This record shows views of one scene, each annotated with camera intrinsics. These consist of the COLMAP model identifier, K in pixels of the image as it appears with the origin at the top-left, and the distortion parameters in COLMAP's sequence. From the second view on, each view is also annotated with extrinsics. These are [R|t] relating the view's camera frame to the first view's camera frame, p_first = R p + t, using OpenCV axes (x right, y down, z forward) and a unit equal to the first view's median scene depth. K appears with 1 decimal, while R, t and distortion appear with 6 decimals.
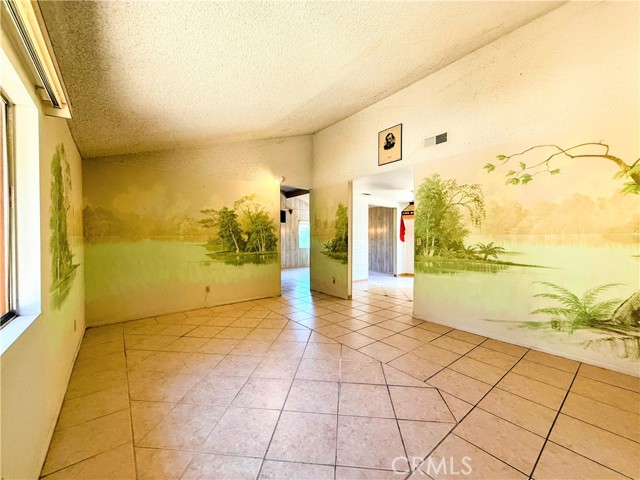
lens RADIAL K [[254.1, 0, 318.6], [0, 254.1, 240.4], [0, 0, 1]] dist [-0.007101, 0.000219]
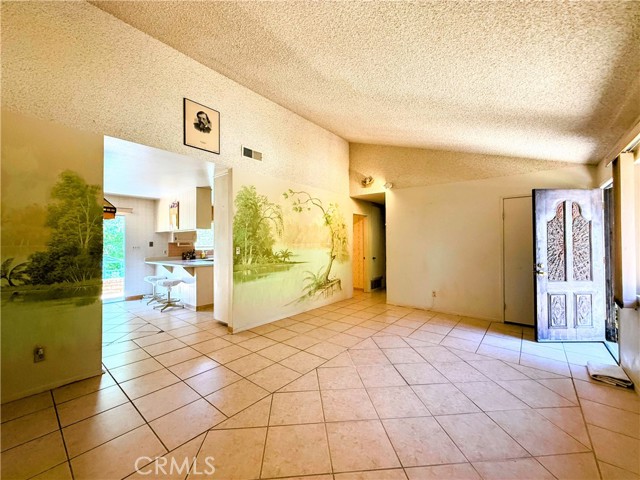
lens RADIAL K [[254.1, 0, 318.0], [0, 254.1, 241.6], [0, 0, 1]] dist [-0.007101, 0.000219]
pose [[-0.197259, 0.009887, 0.980302, -0.647040], [0.017081, 0.999832, -0.006647, -0.018548], [-0.980203, 0.015434, -0.197395, 0.973247]]
